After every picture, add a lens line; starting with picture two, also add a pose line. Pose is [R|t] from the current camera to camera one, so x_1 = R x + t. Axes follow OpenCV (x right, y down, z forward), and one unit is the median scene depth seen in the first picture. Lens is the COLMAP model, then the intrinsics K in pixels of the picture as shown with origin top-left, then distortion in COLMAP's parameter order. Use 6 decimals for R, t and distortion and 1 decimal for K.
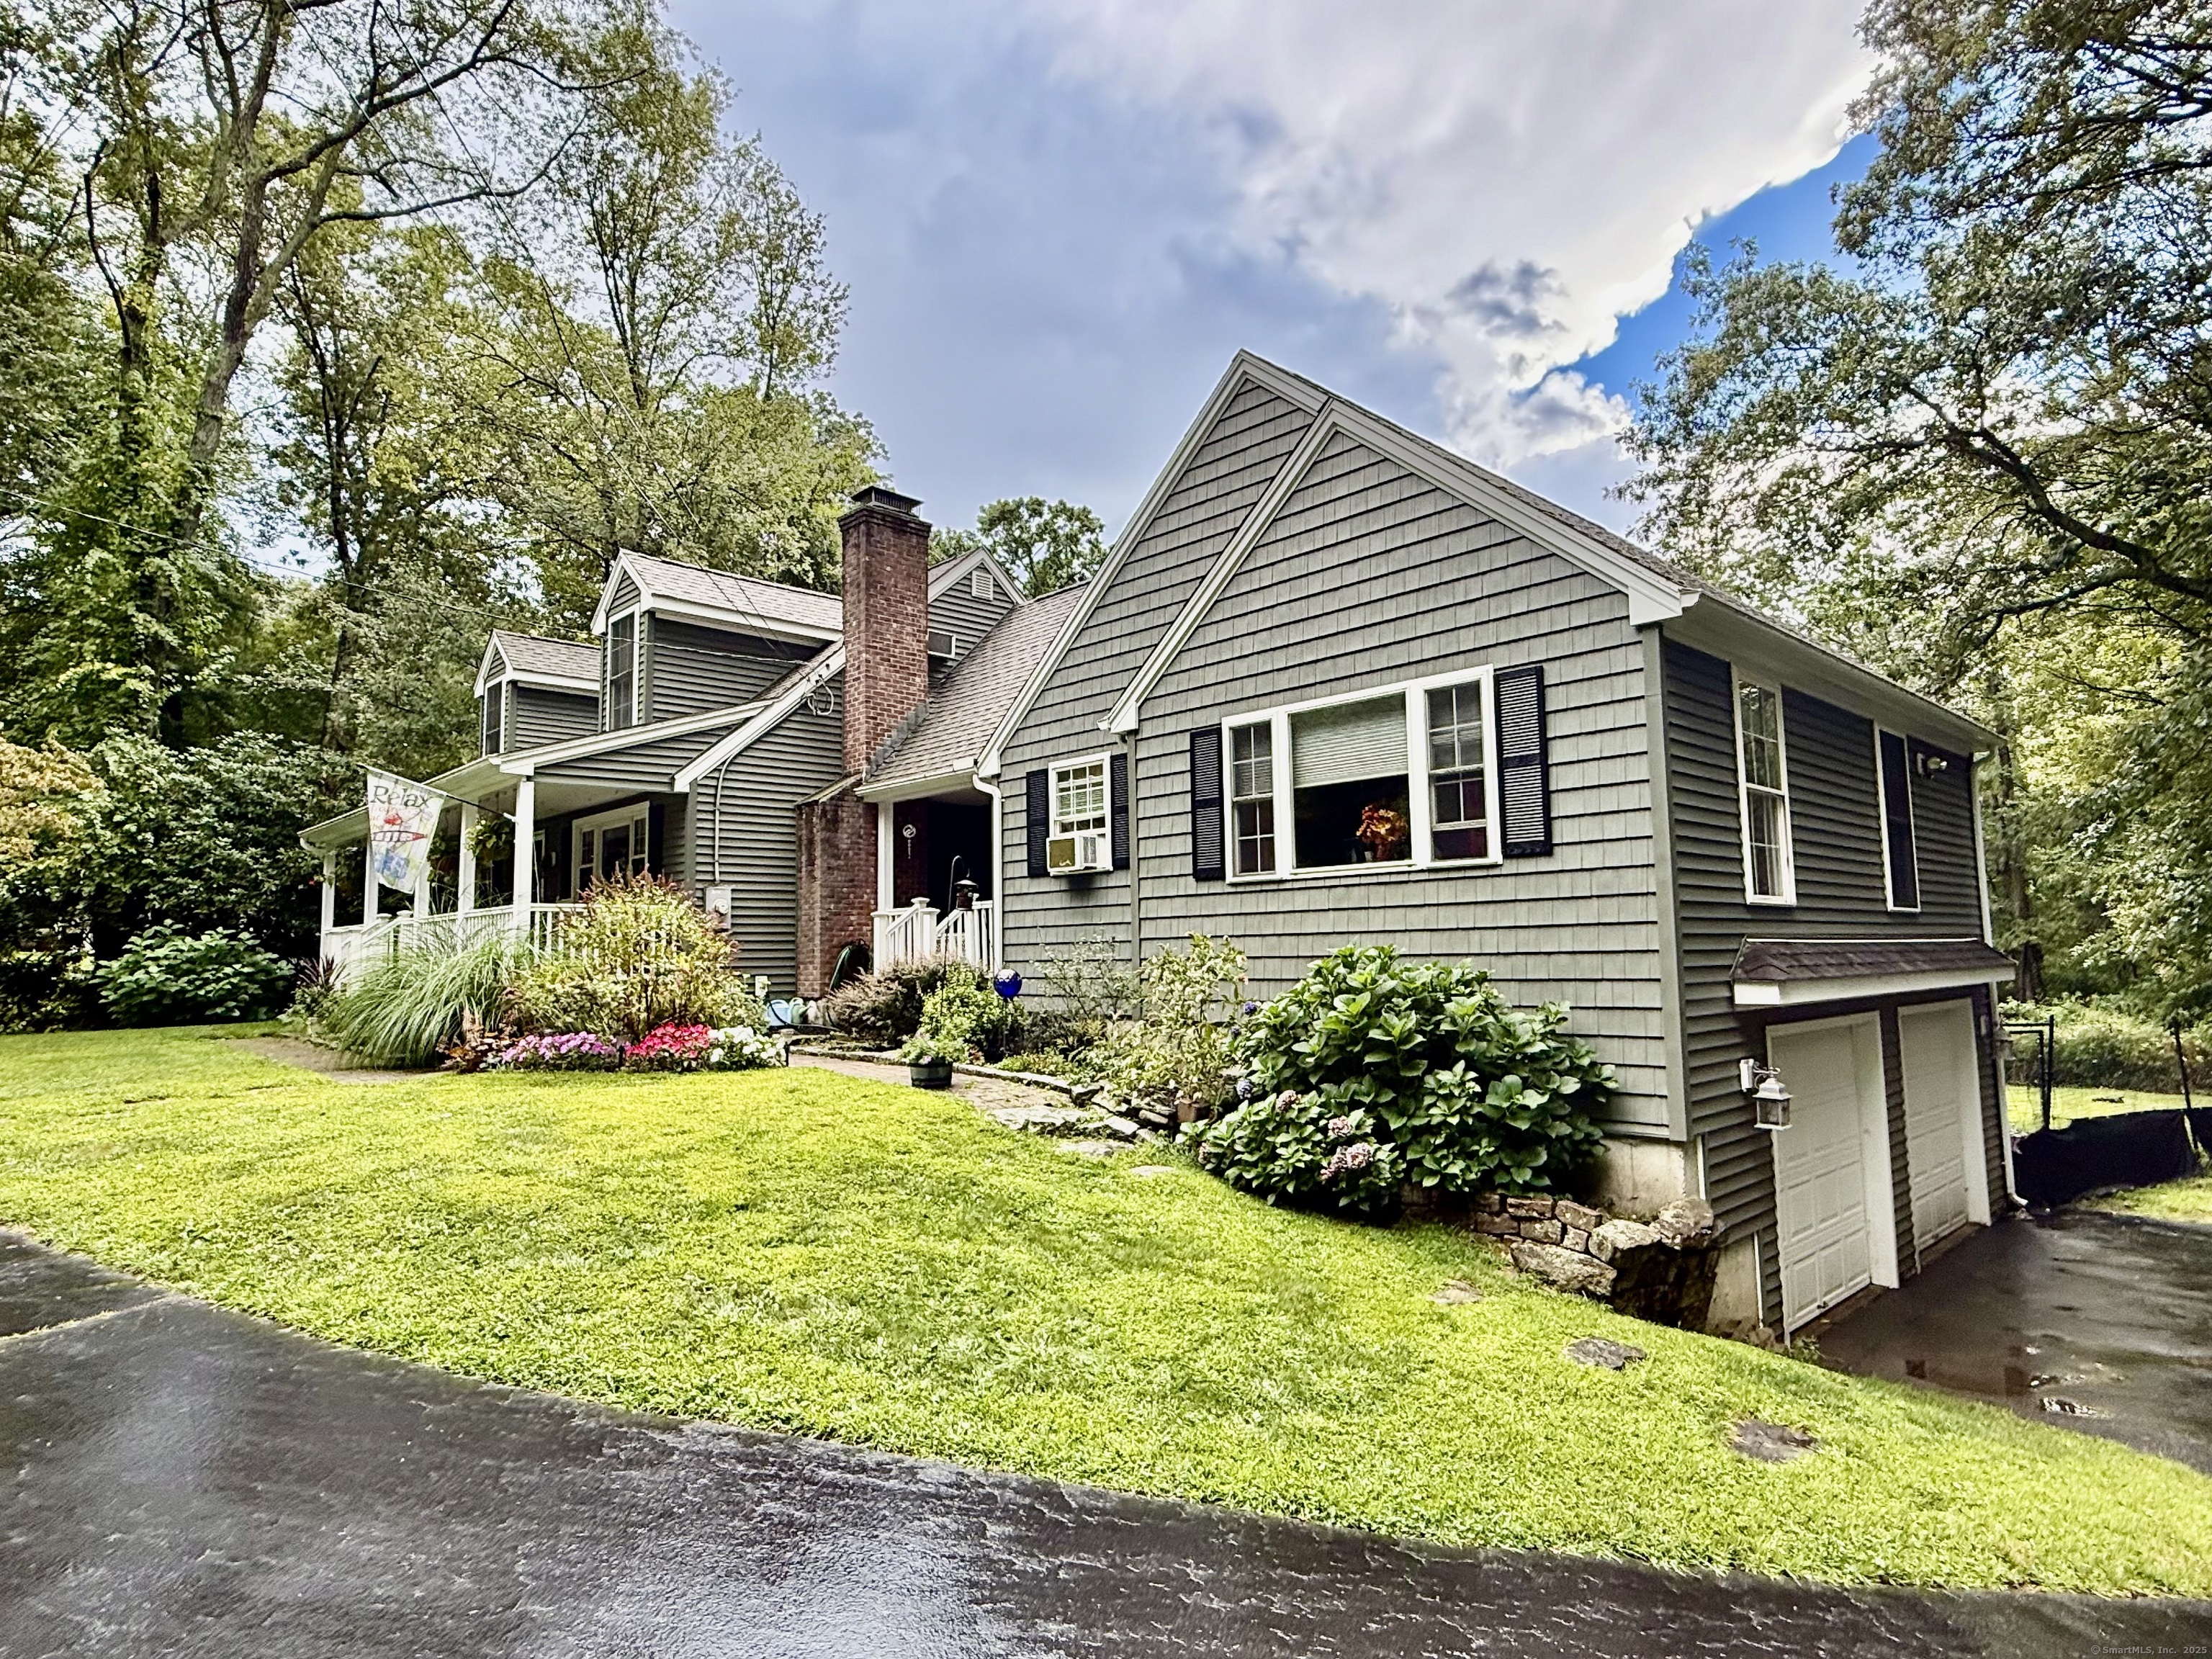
lens RADIAL K [[1239.9, 0, 1106.0], [0, 1239.9, 829.5], [0, 0, 1]] dist [0.023825, 0.000061]
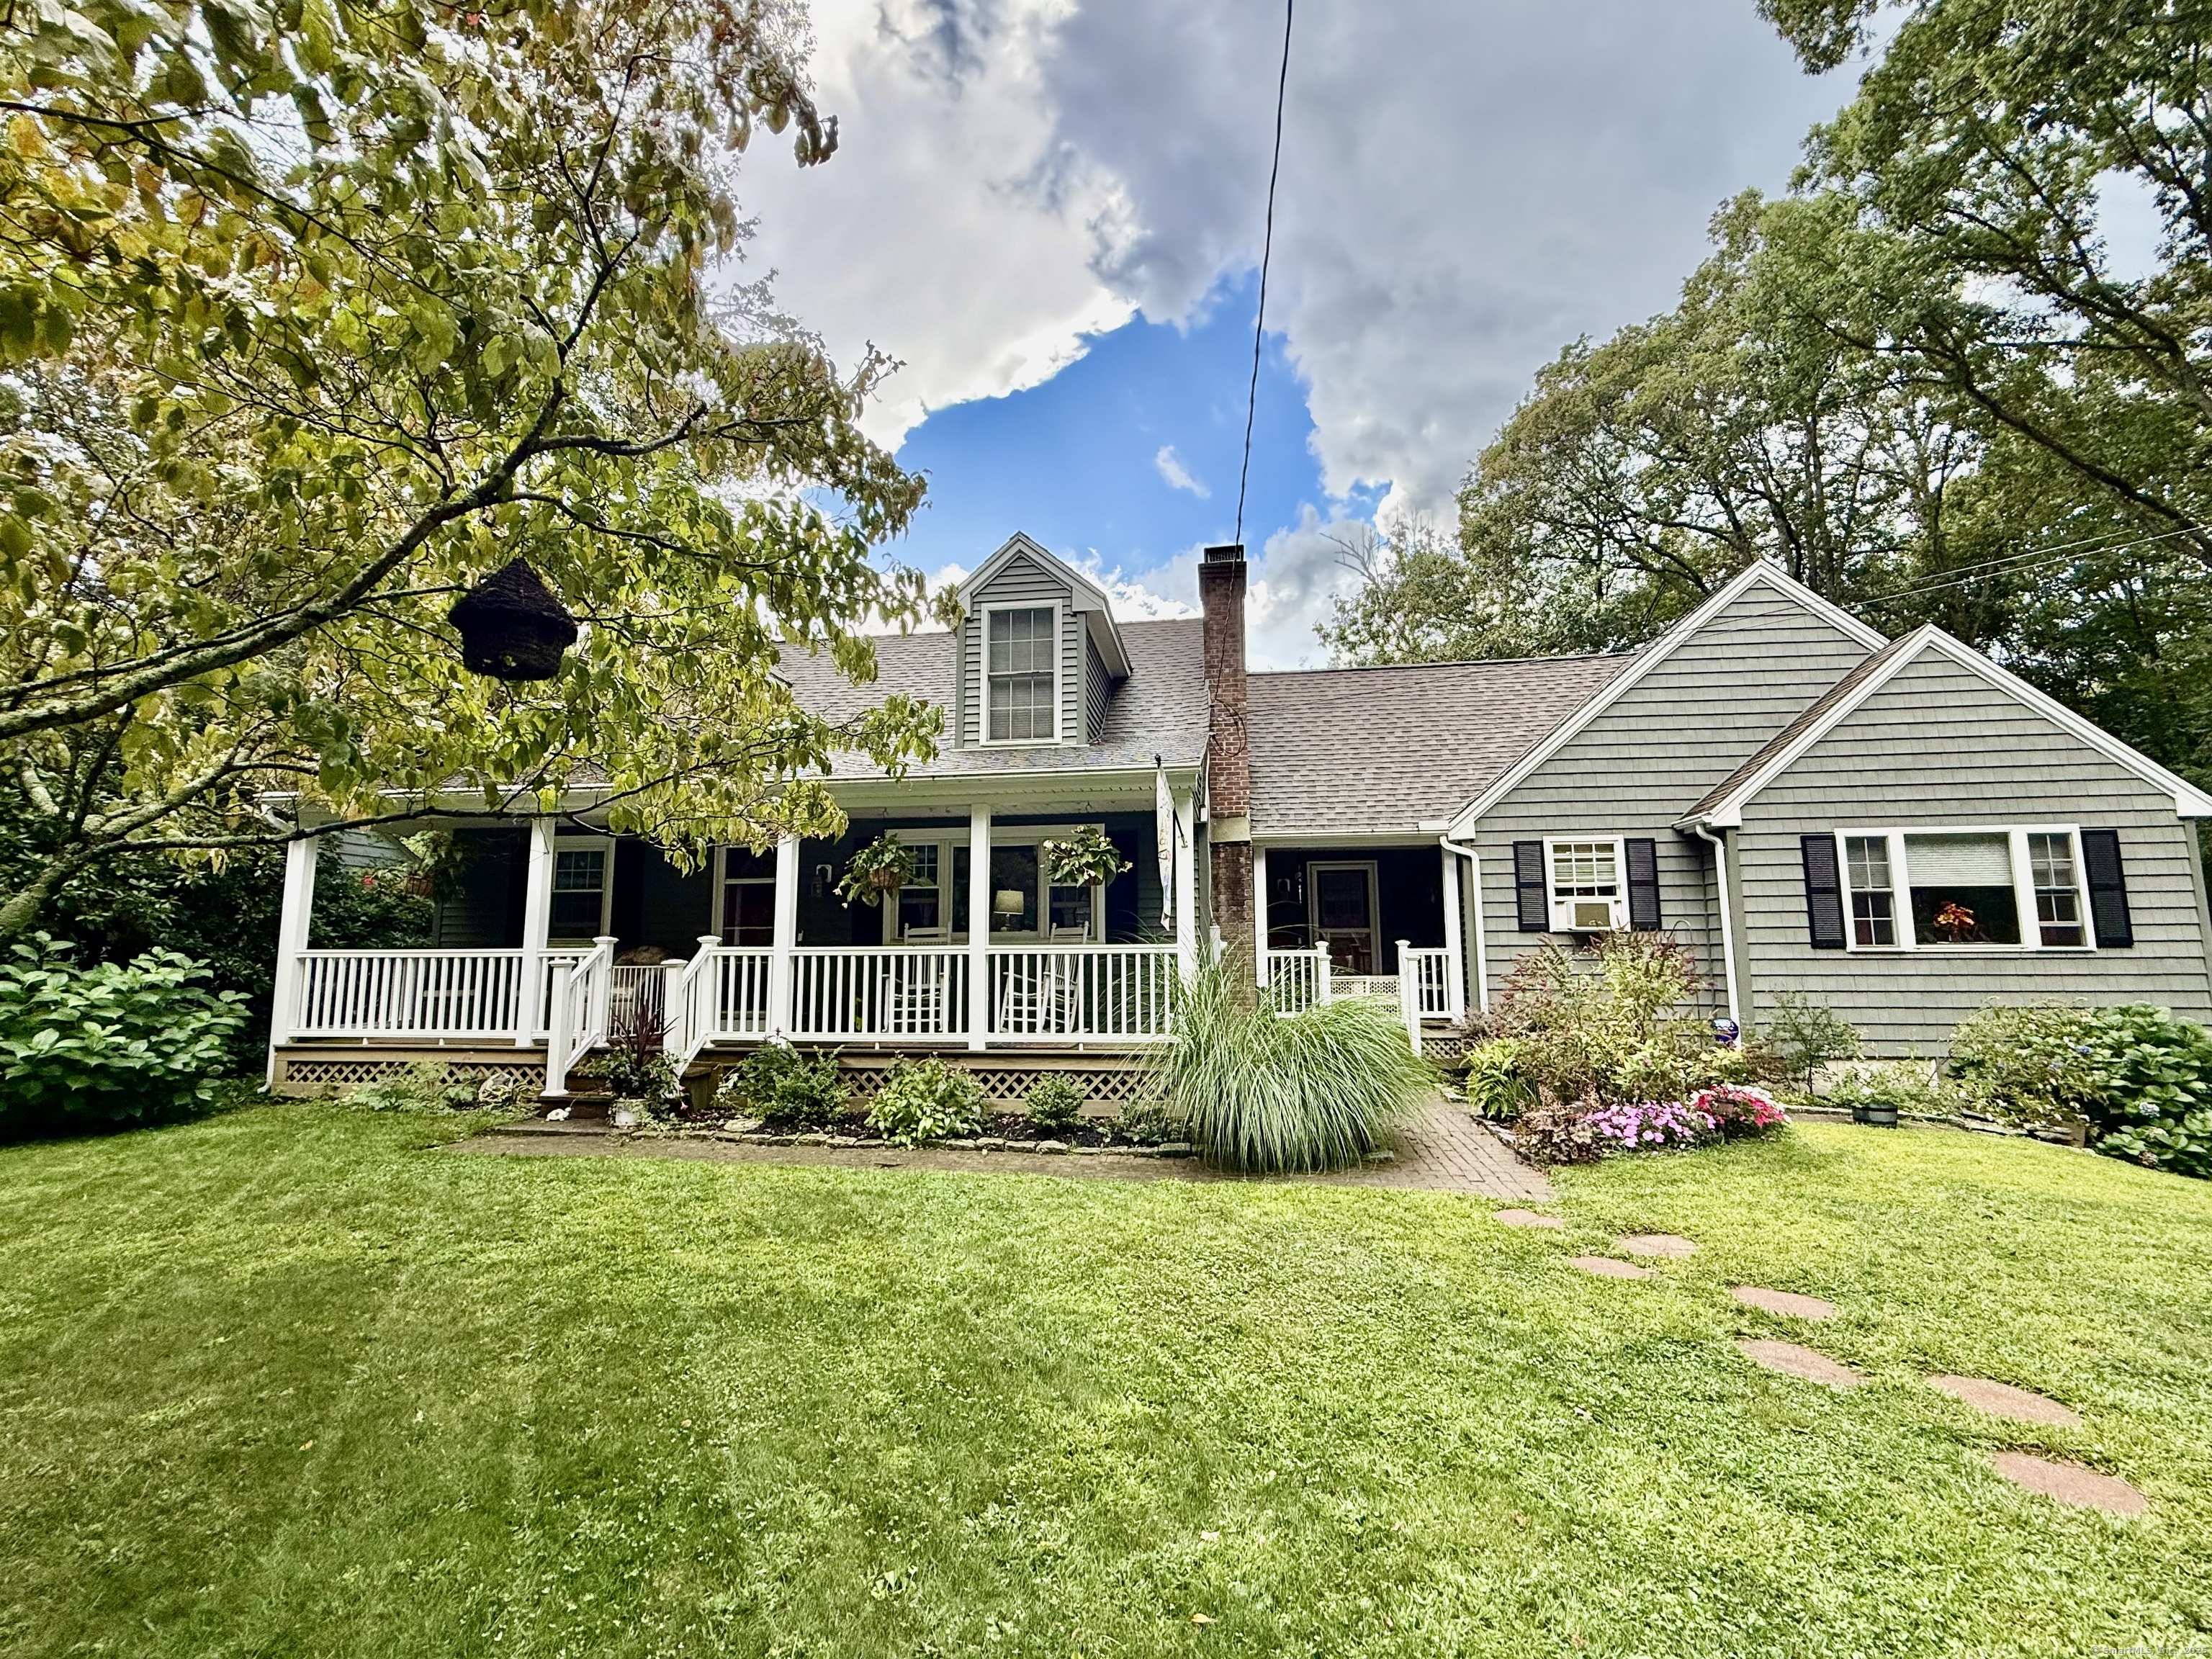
lens RADIAL K [[957.5, 0, 1104.8], [0, 957.5, 828.3], [0, 0, 1]] dist [-0.000950, 0.000122]
pose [[0.779471, 0.091709, 0.619689, -1.234703], [-0.072479, 0.995785, -0.056201, 0.027642], [-0.622232, -0.001108, 0.782832, 0.712337]]
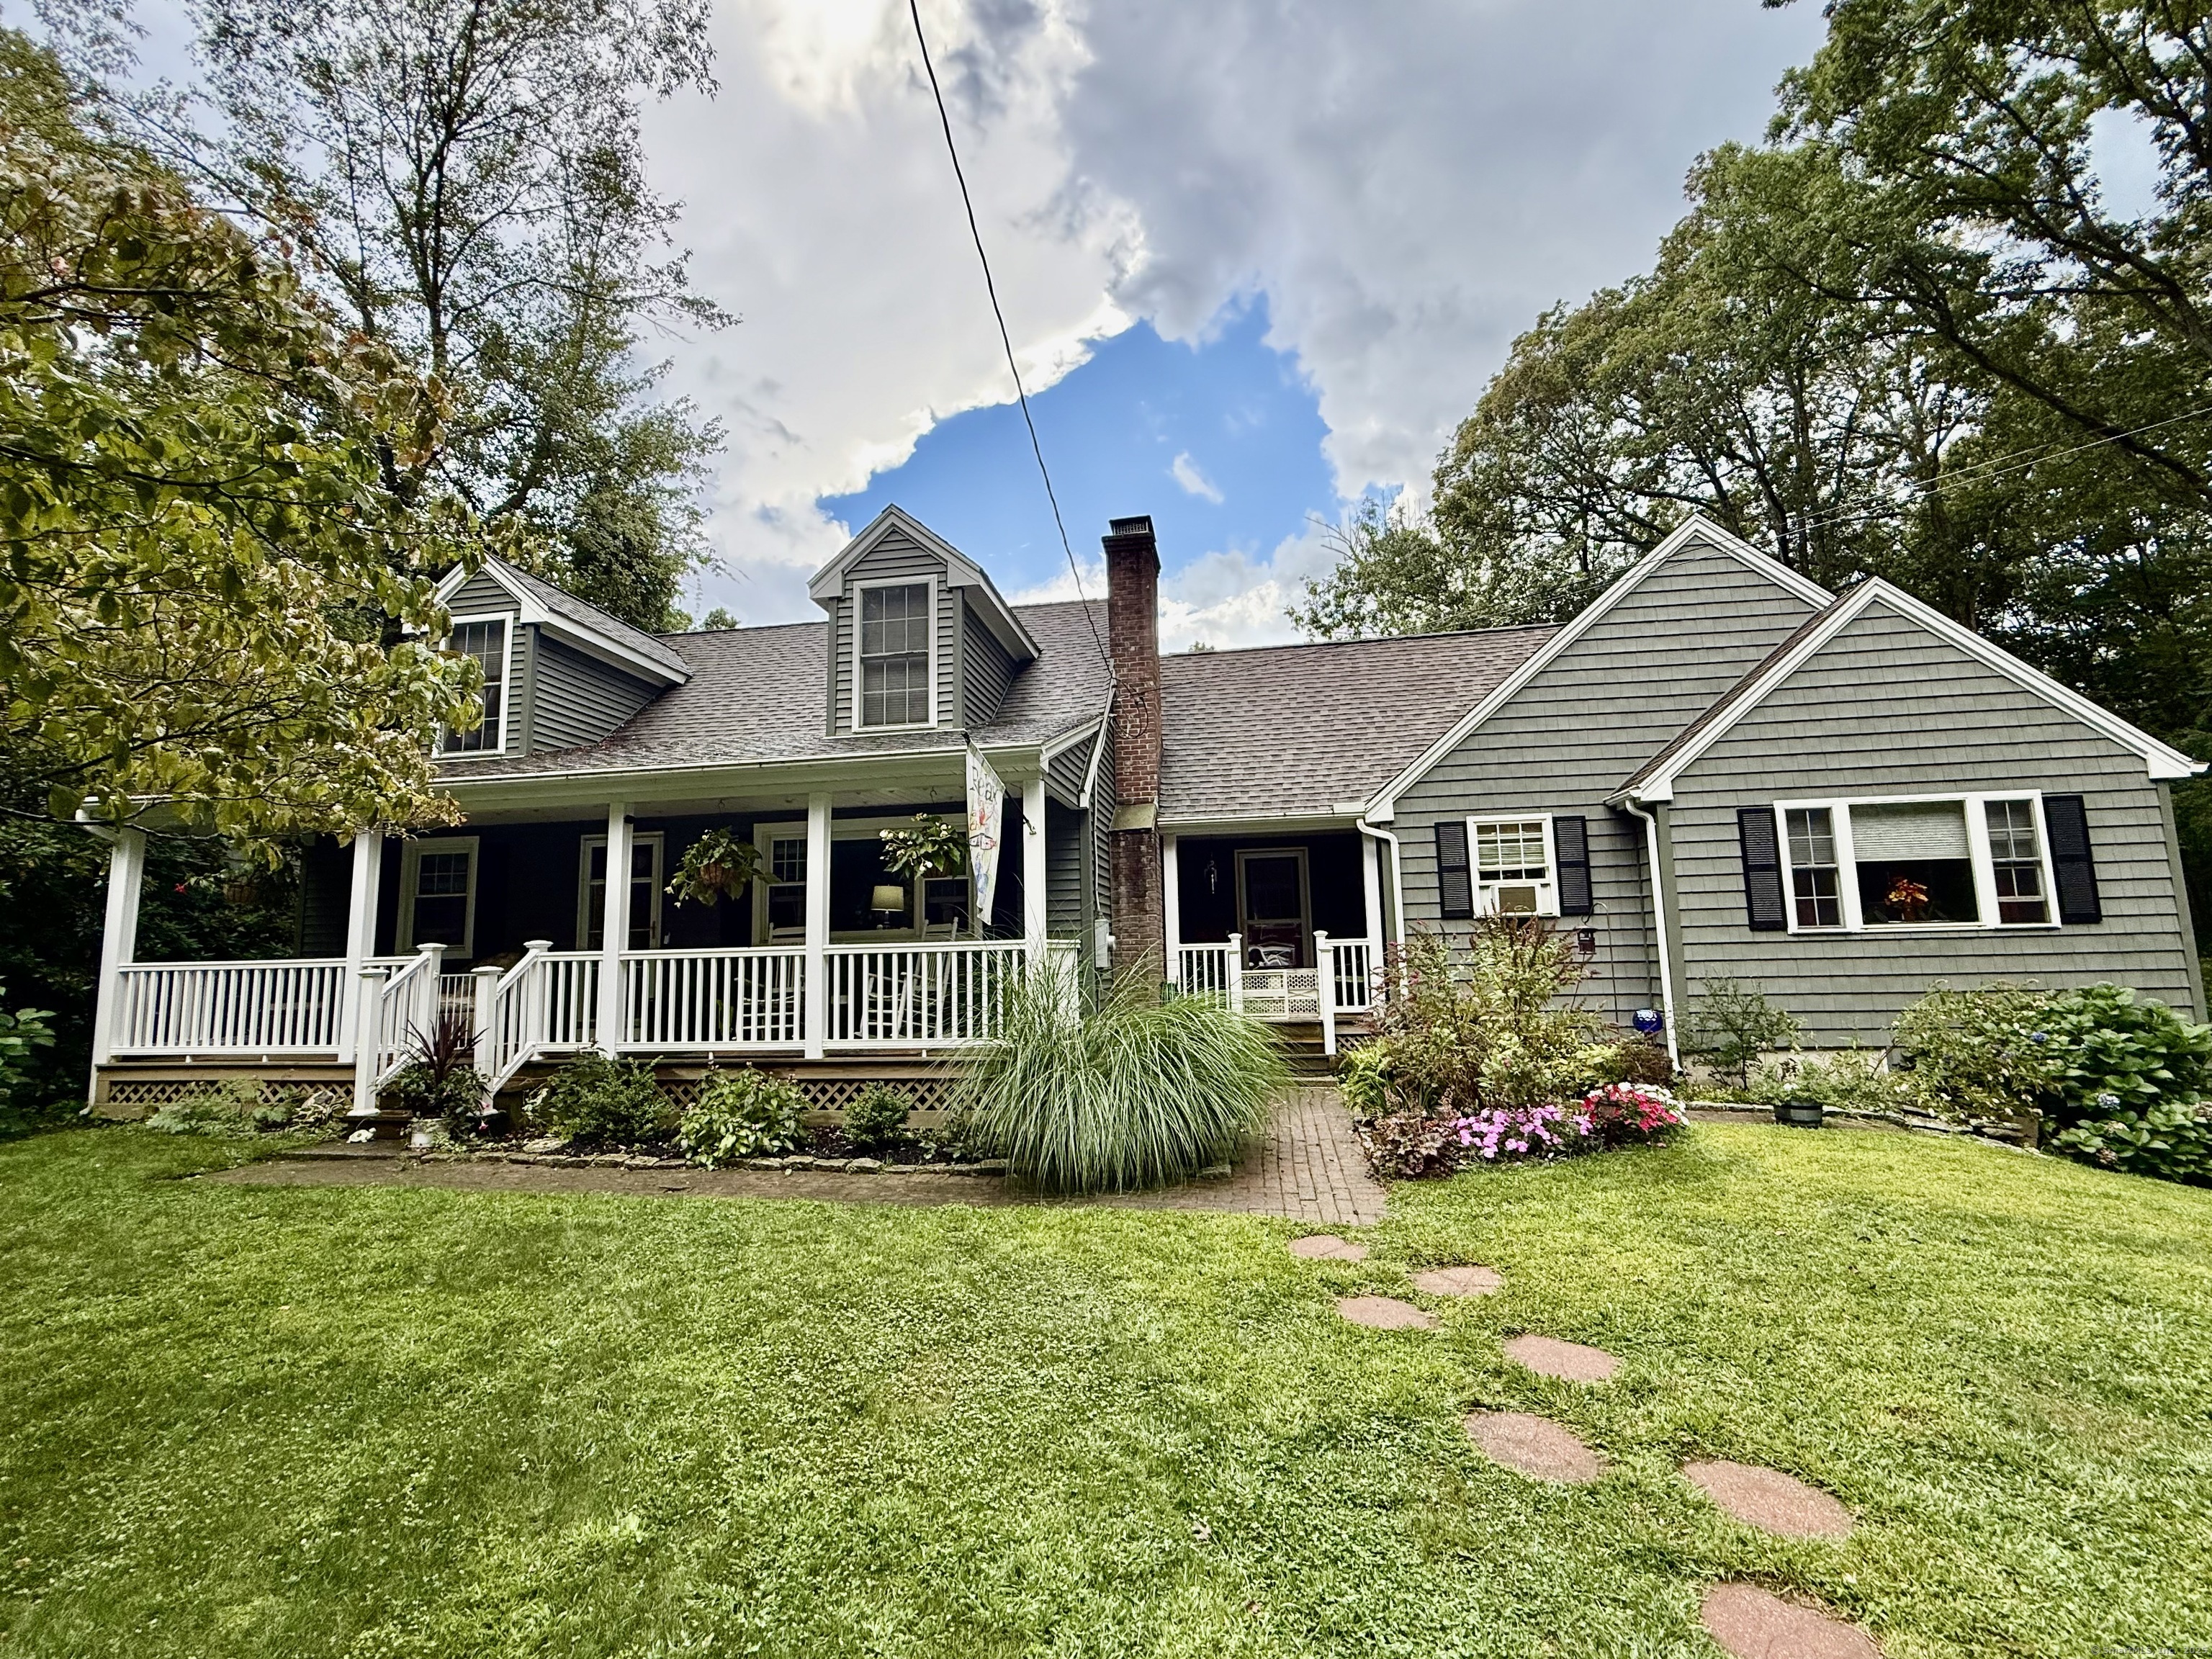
lens RADIAL K [[957.5, 0, 1104.8], [0, 957.5, 828.3], [0, 0, 1]] dist [-0.000950, 0.000122]
pose [[0.792307, 0.072511, 0.605799, -1.075581], [-0.052116, 0.997327, -0.051214, 0.023589], [-0.607893, 0.009005, 0.793968, 0.676929]]
